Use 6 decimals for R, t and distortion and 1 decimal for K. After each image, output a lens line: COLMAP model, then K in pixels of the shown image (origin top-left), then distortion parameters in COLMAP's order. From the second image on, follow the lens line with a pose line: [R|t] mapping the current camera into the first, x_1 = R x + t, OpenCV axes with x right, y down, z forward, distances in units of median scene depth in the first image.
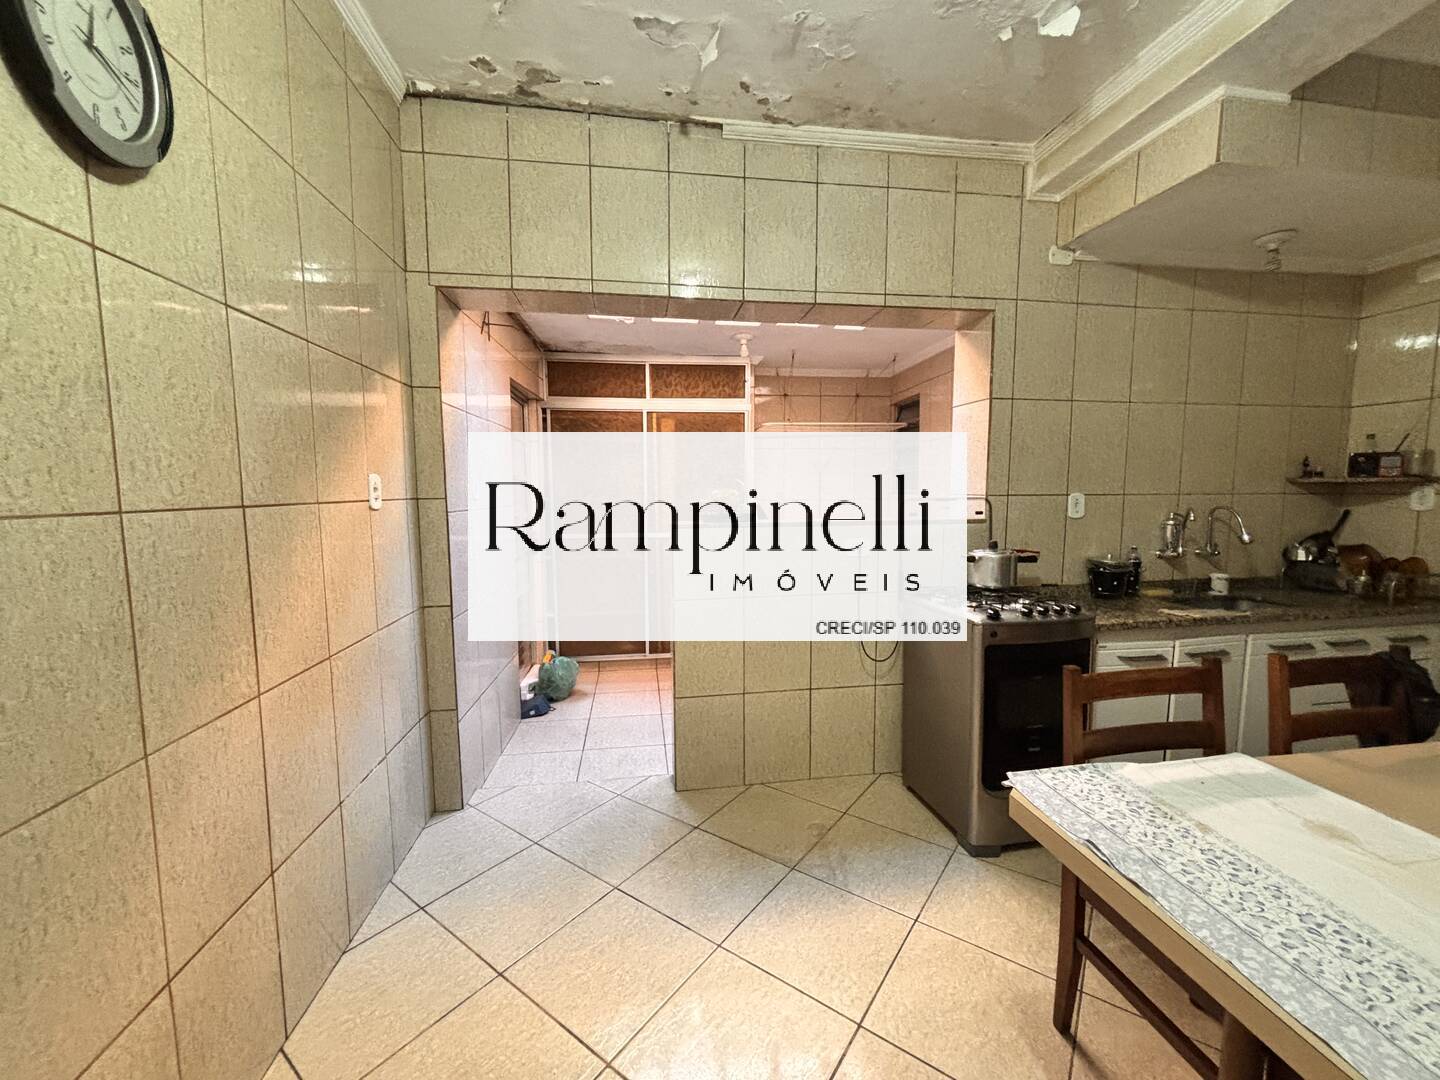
lens RADIAL K [[580.6, 0, 716.7], [0, 580.6, 542.5], [0, 0, 1]] dist [-0.000017, -0.000506]
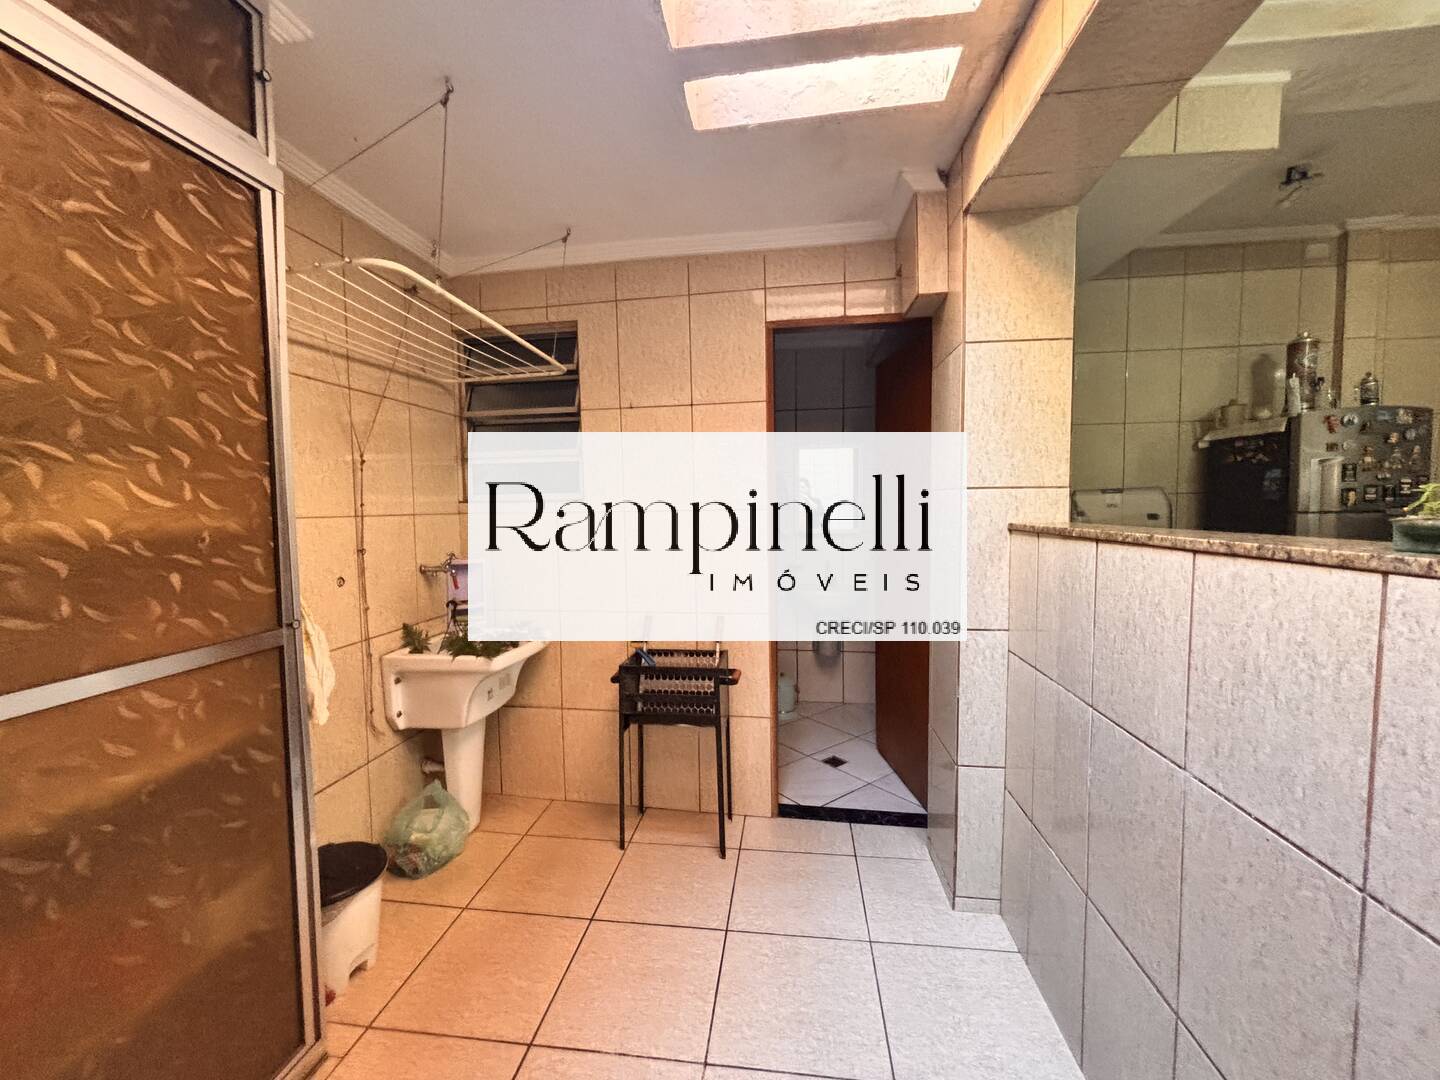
lens RADIAL K [[580.6, 0, 721.4], [0, 580.6, 546.7], [0, 0, 1]] dist [-0.000017, -0.000506]
pose [[0.254861, -0.062864, 0.964932, -0.291977], [0.104249, 0.993855, 0.037213, -0.085643], [-0.961342, 0.091109, 0.259848, 1.315548]]
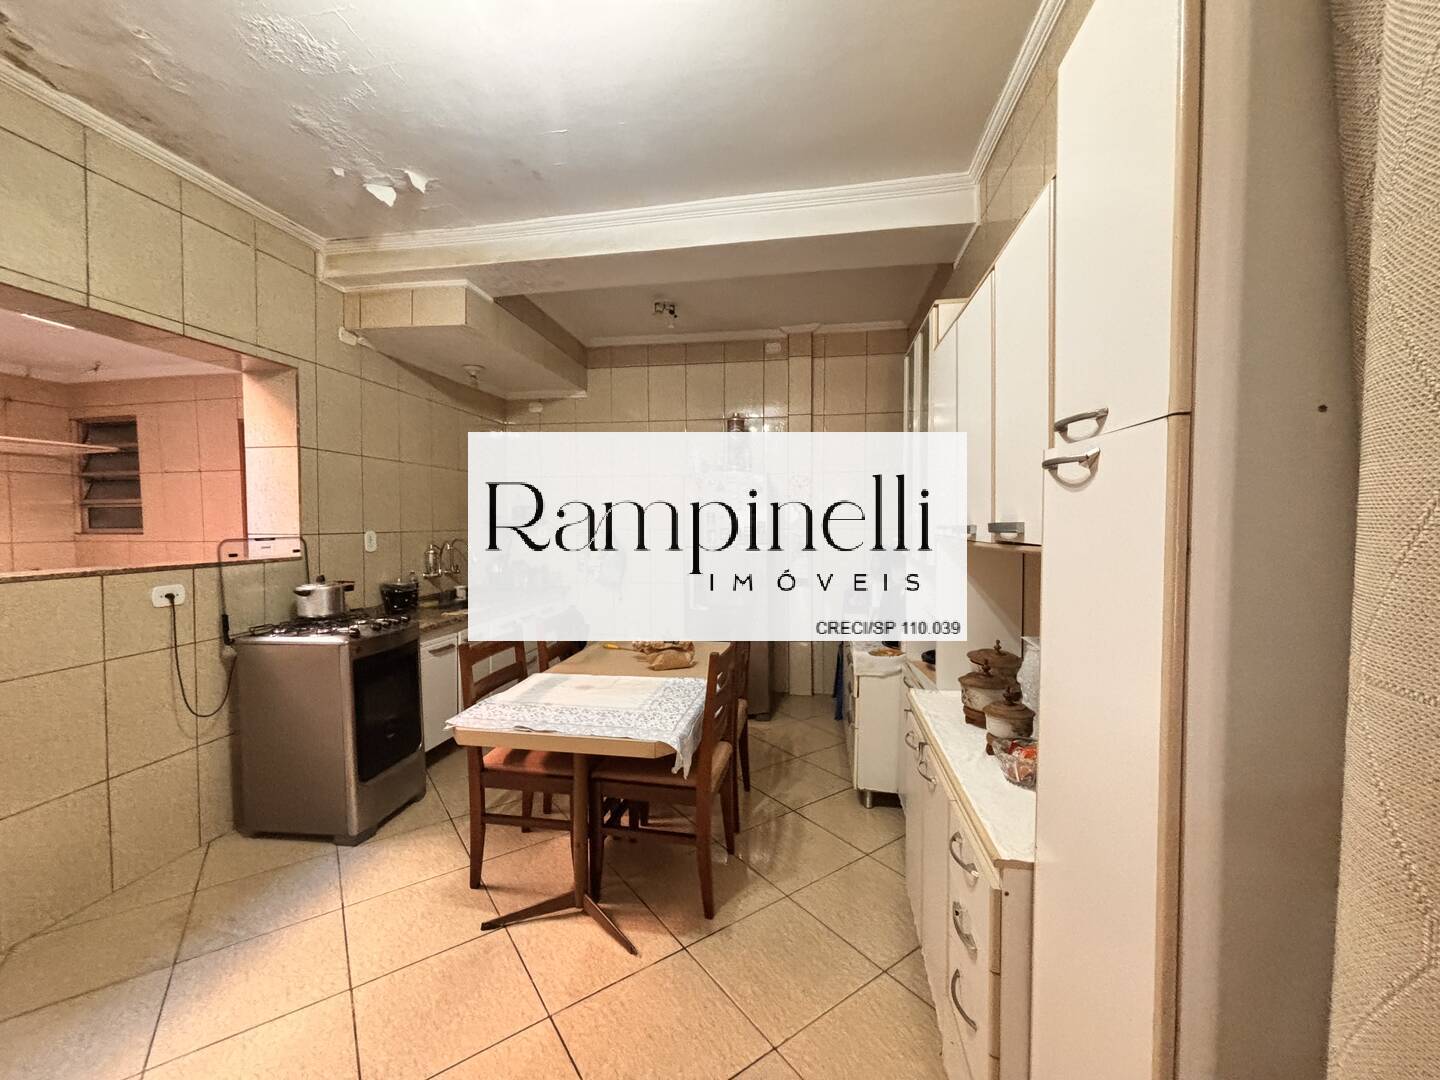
lens RADIAL K [[580.6, 0, 725.0], [0, 580.6, 545.4], [0, 0, 1]] dist [-0.000017, -0.000506]
pose [[0.299329, -0.035217, 0.953500, -0.360000], [0.089082, 0.995985, 0.008821, -0.000231], [-0.949982, 0.082299, 0.301265, -0.083361]]
